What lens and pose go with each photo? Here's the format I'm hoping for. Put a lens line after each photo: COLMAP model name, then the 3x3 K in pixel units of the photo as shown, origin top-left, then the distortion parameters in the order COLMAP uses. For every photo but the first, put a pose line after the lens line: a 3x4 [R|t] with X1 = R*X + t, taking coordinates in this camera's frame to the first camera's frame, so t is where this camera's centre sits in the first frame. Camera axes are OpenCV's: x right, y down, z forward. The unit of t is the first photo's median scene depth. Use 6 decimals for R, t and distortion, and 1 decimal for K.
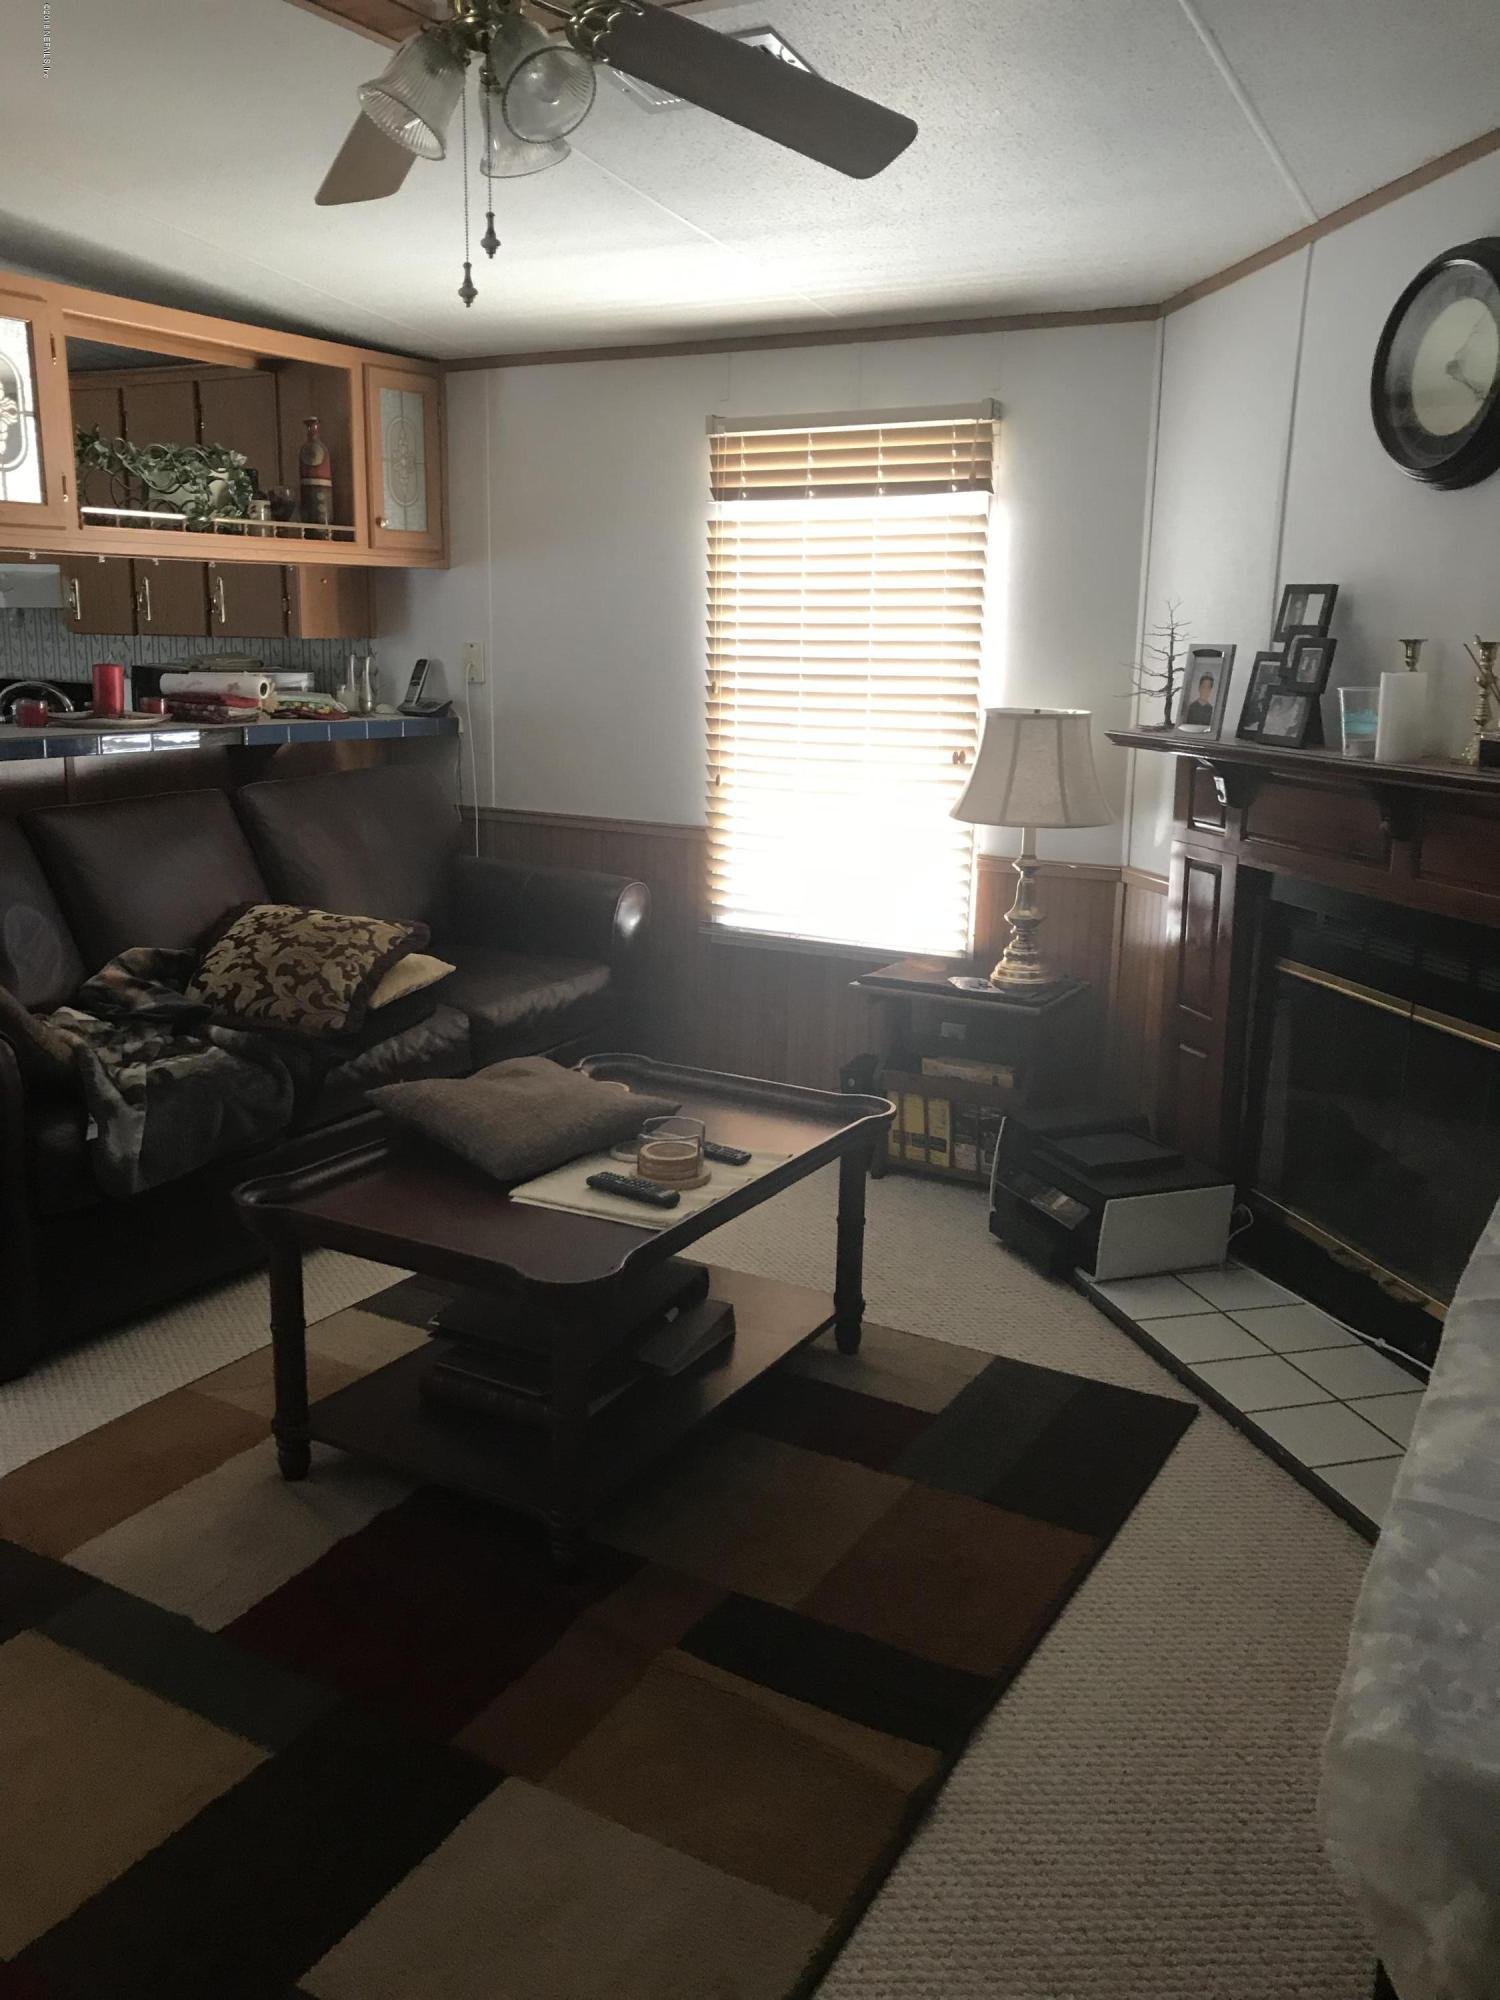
lens RADIAL K [[1658.1, 0, 750.0], [0, 1658.1, 1000.0], [0, 0, 1]] dist [-0.002122, 0.023447]
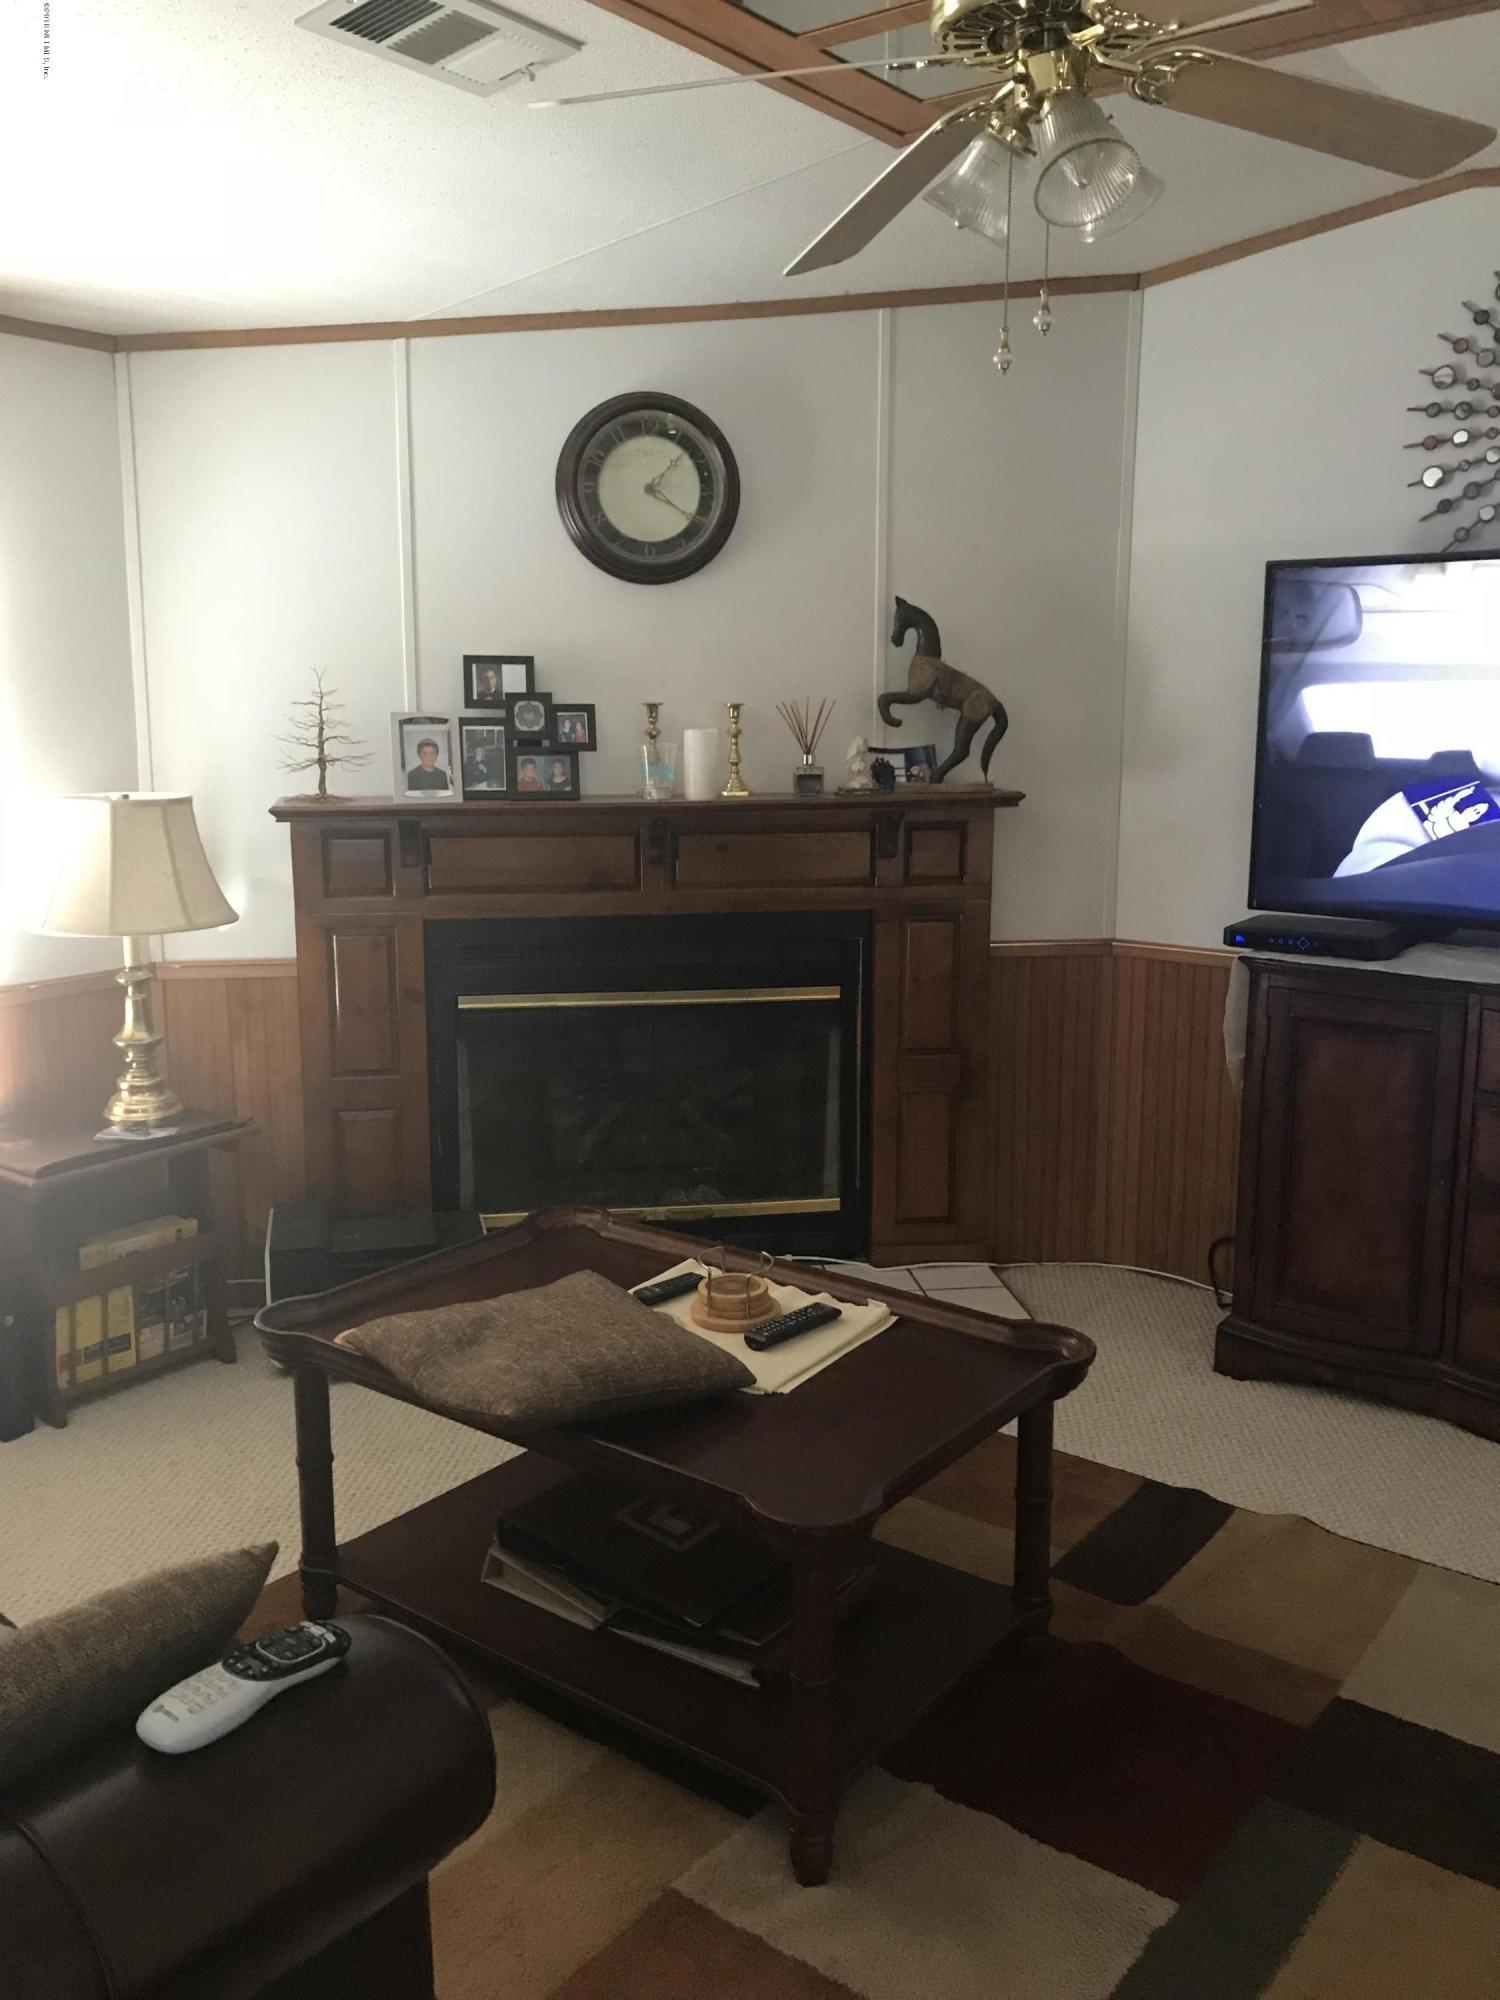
lens RADIAL K [[1658.1, 0, 750.0], [0, 1658.1, 1000.0], [0, 0, 1]] dist [-0.002122, 0.023447]
pose [[0.090744, -0.201083, 0.975362, -0.702919], [0.223464, 0.958539, 0.176824, -0.168672], [-0.970479, 0.201912, 0.131917, 0.659239]]
